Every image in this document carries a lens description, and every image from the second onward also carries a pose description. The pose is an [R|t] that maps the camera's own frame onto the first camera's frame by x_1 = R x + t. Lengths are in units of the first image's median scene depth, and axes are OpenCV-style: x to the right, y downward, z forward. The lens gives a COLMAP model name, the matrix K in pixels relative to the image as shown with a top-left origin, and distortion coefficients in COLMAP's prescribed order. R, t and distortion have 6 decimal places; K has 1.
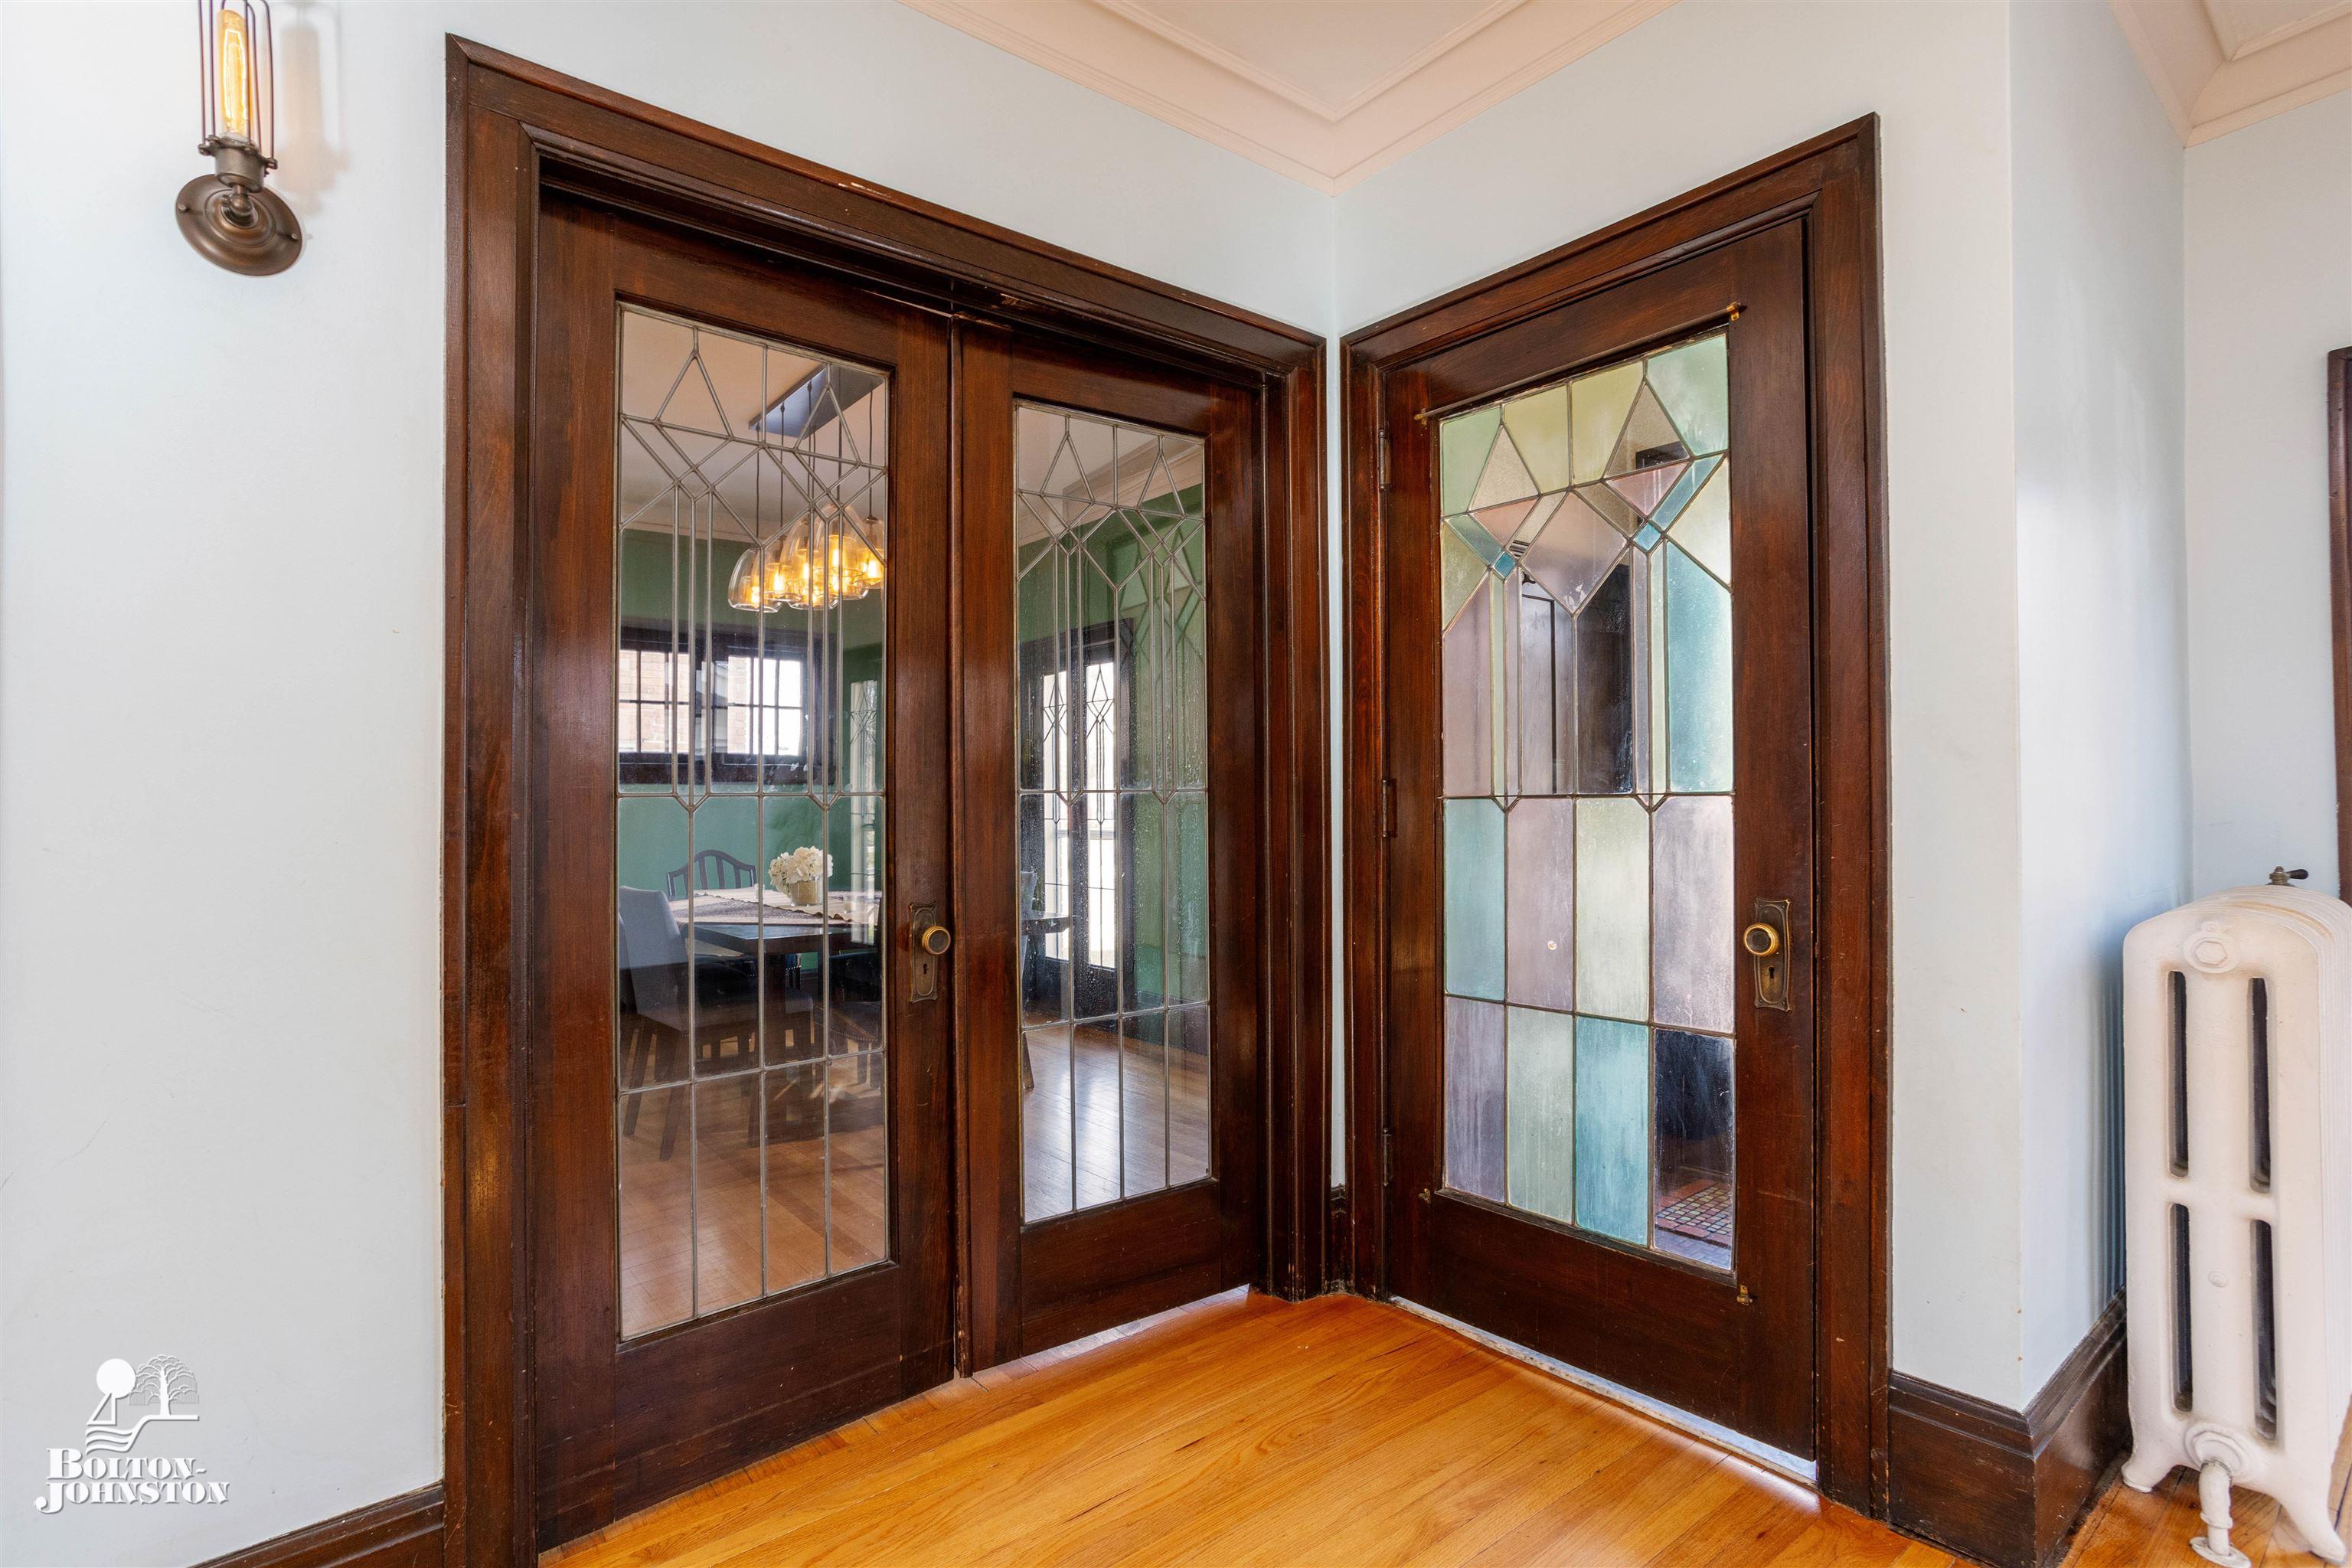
lens RADIAL K [[1124.4, 0, 1179.3], [0, 1124.4, 806.2], [0, 0, 1]] dist [-0.010001, 0.002510]
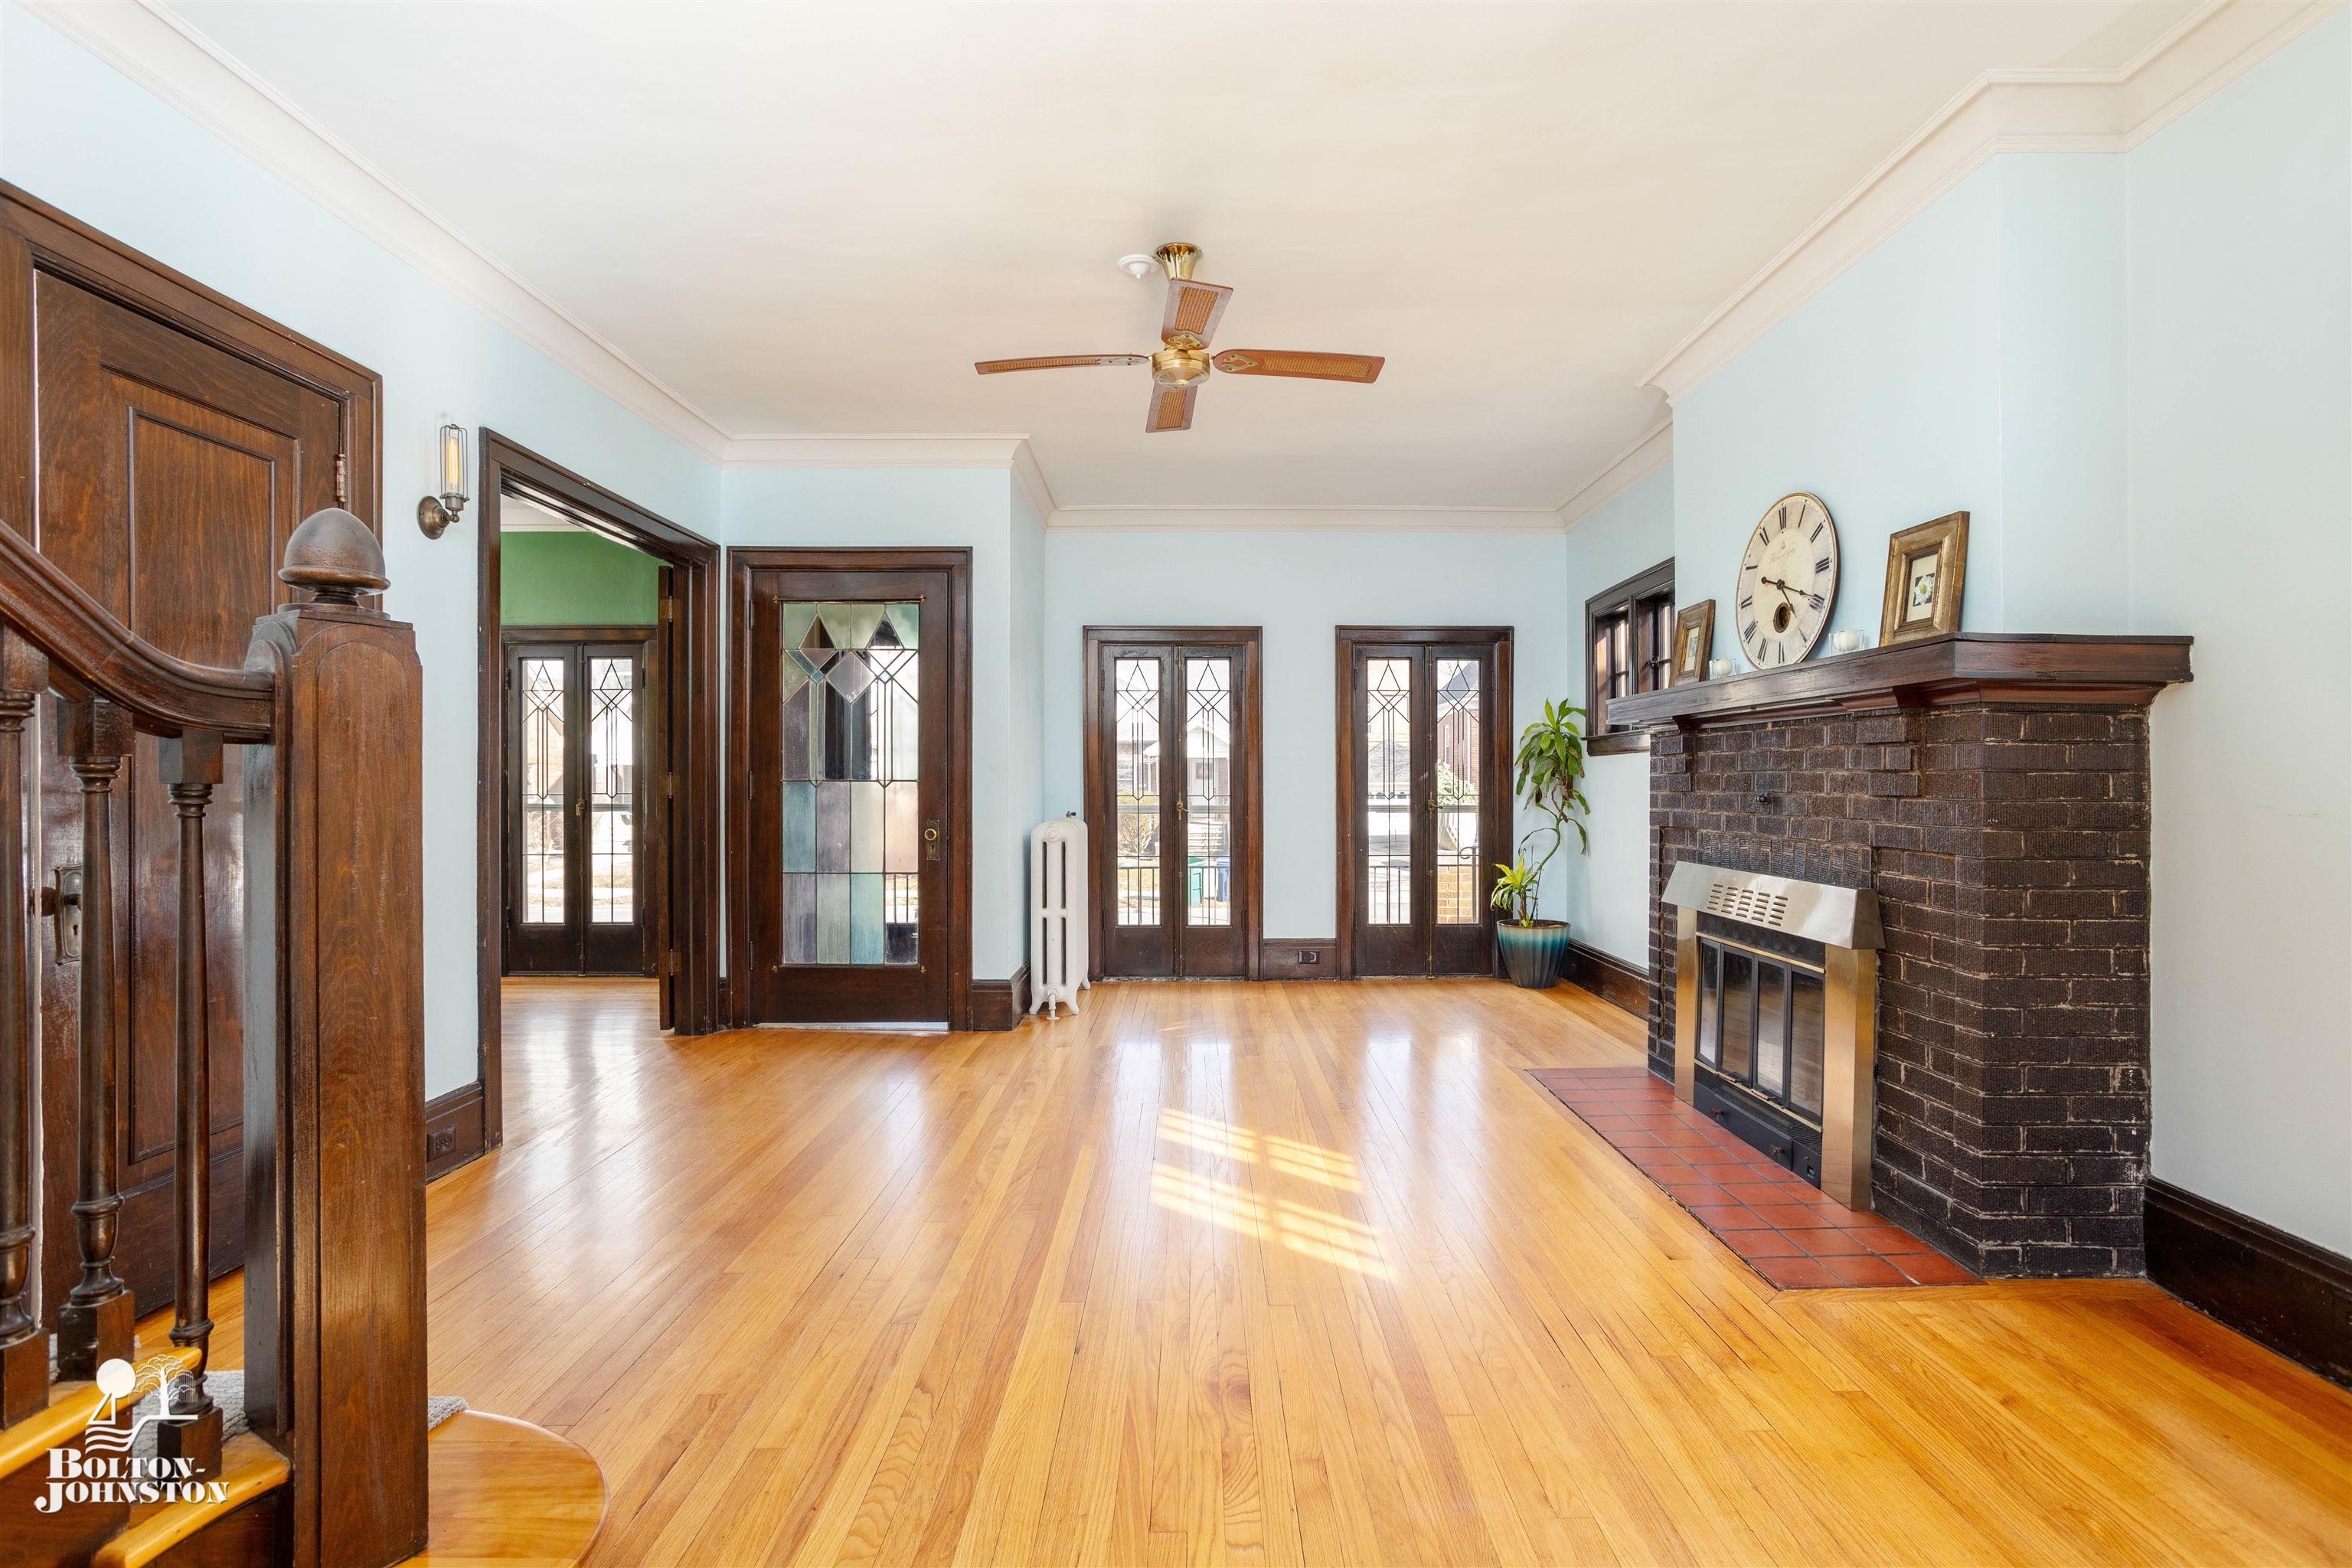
lens RADIAL K [[1124.4, 0, 1180.4], [0, 1124.4, 791.9], [0, 0, 1]] dist [-0.010001, 0.002510]
pose [[0.639856, 0.008645, 0.768446, -1.173482], [-0.011269, 0.999935, -0.001865, 0.013234], [-0.768412, -0.007466, 0.639912, -1.192537]]
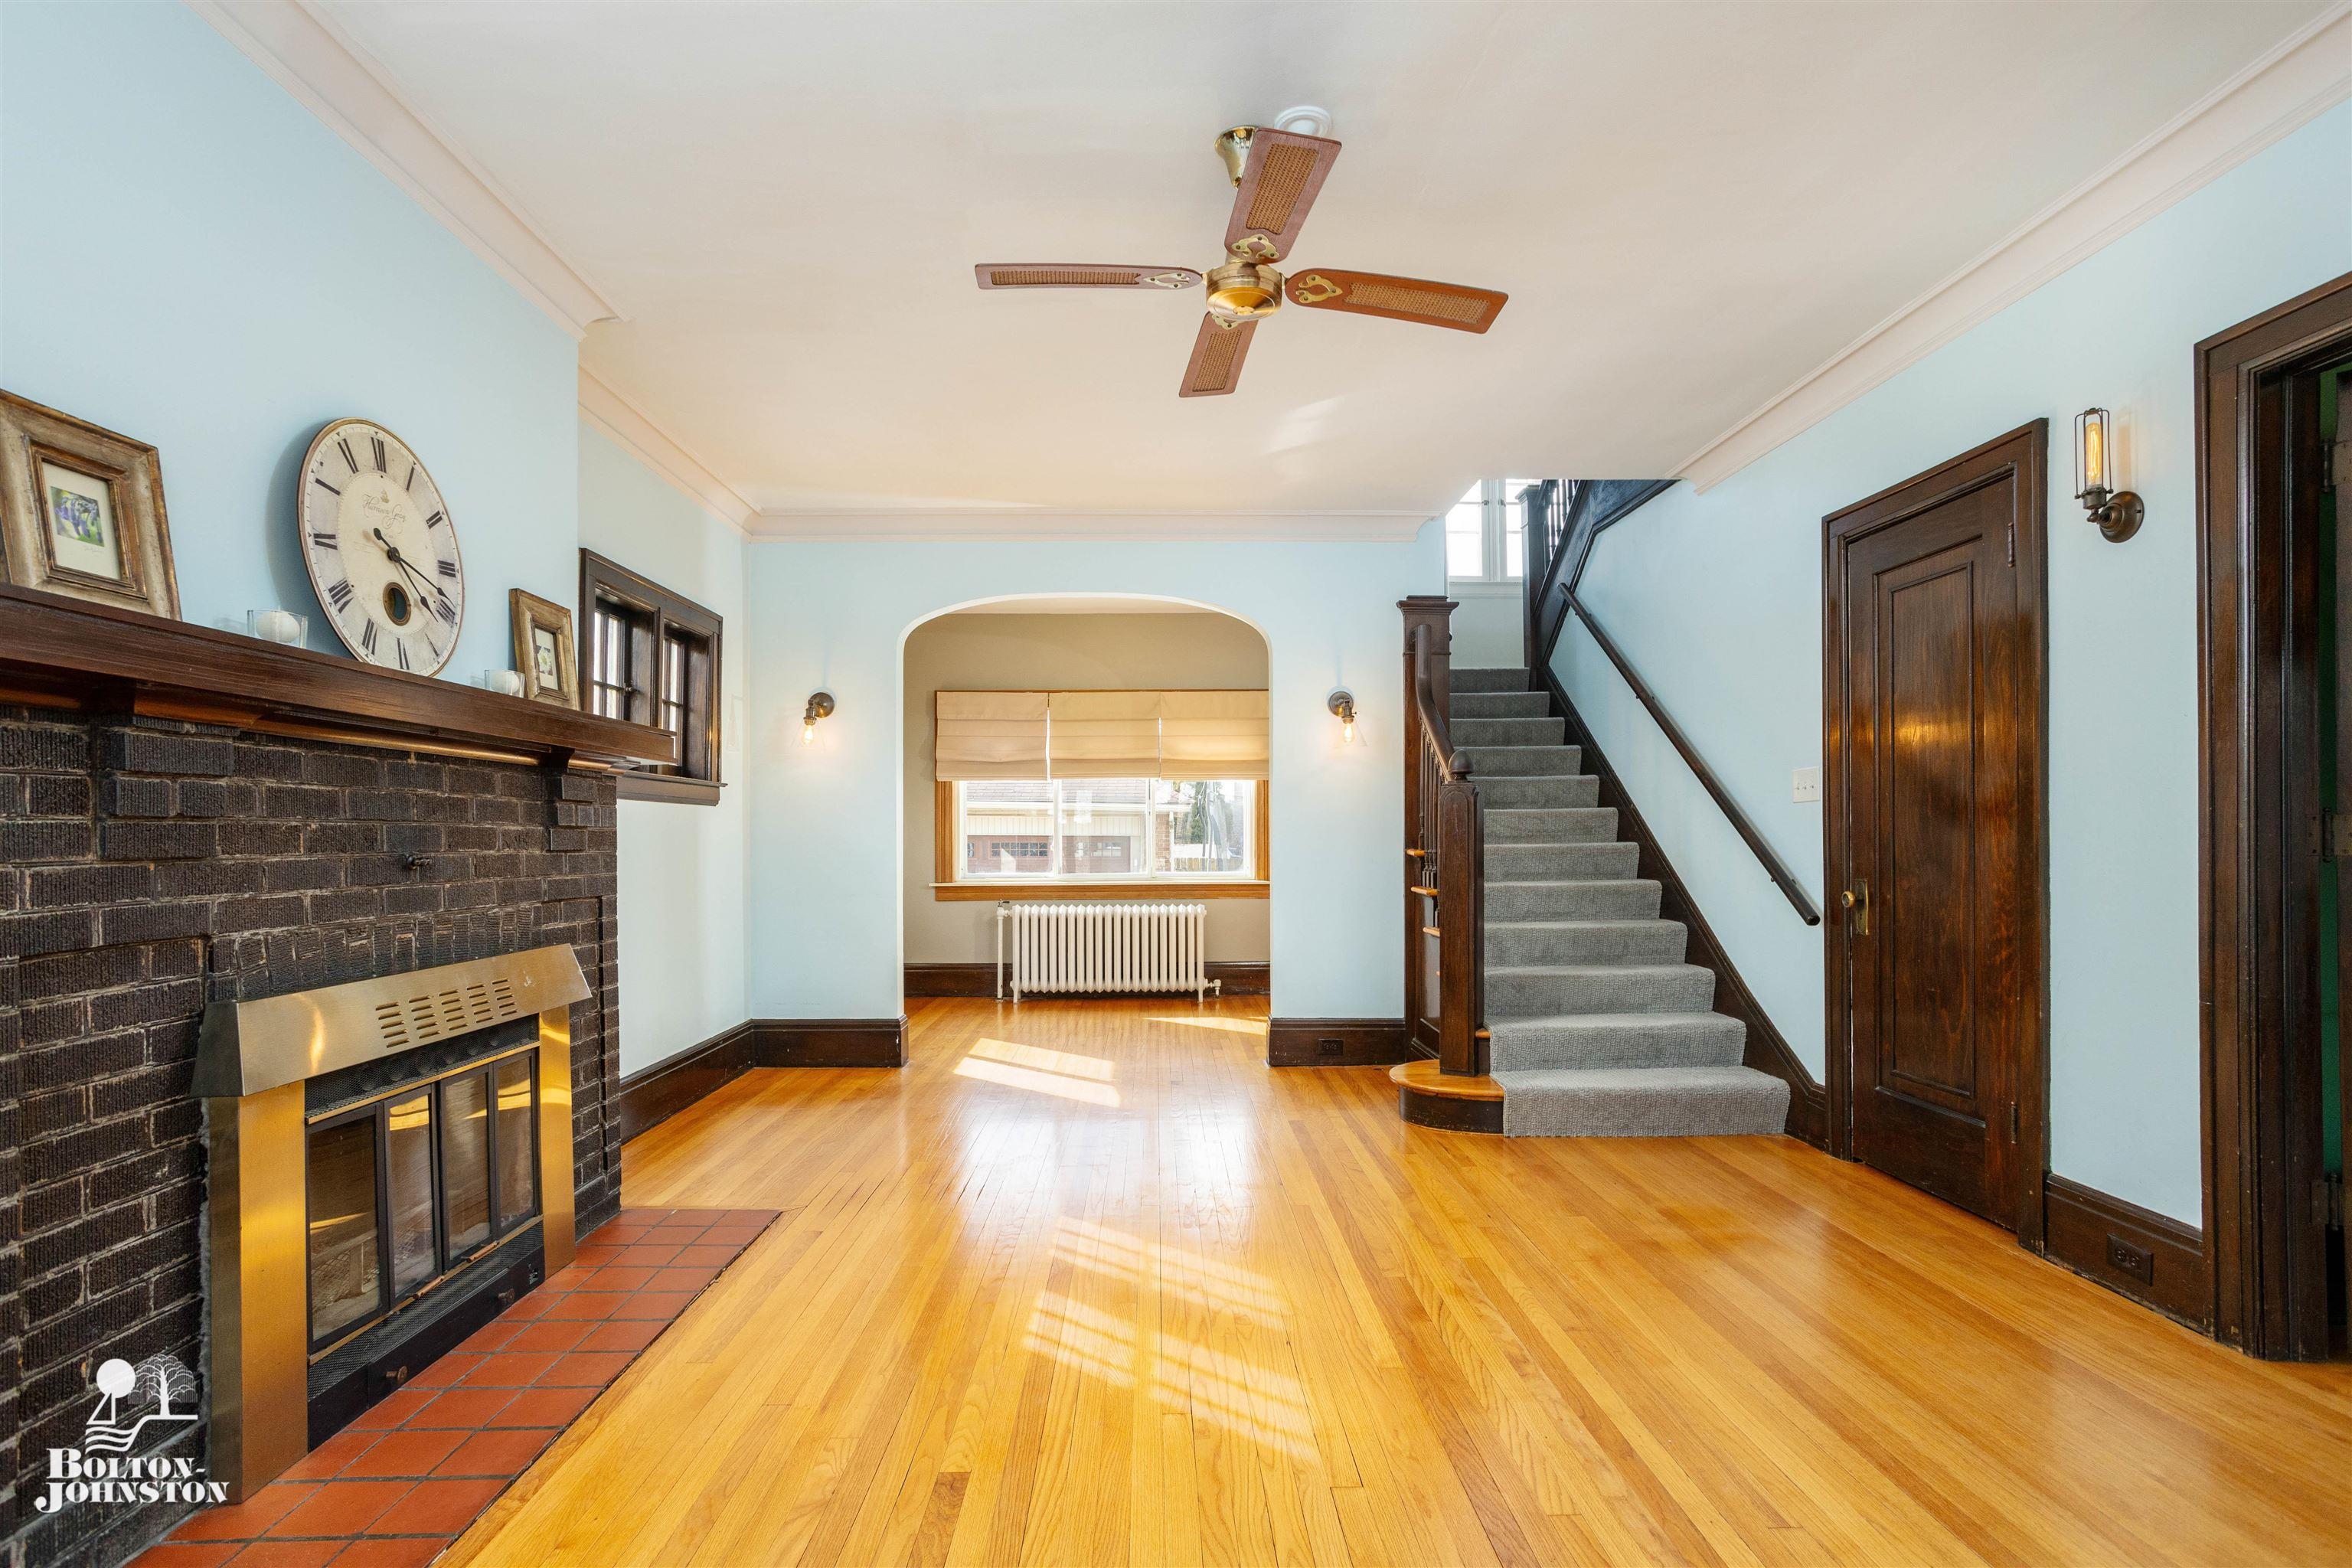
lens RADIAL K [[1124.4, 0, 1174.2], [0, 1124.4, 807.8], [0, 0, 1]] dist [-0.010001, 0.002510]
pose [[-0.613674, -0.000180, -0.789559, 2.755902], [0.015306, 0.999809, -0.012124, -0.043283], [0.789411, -0.019525, -0.613554, 1.800254]]
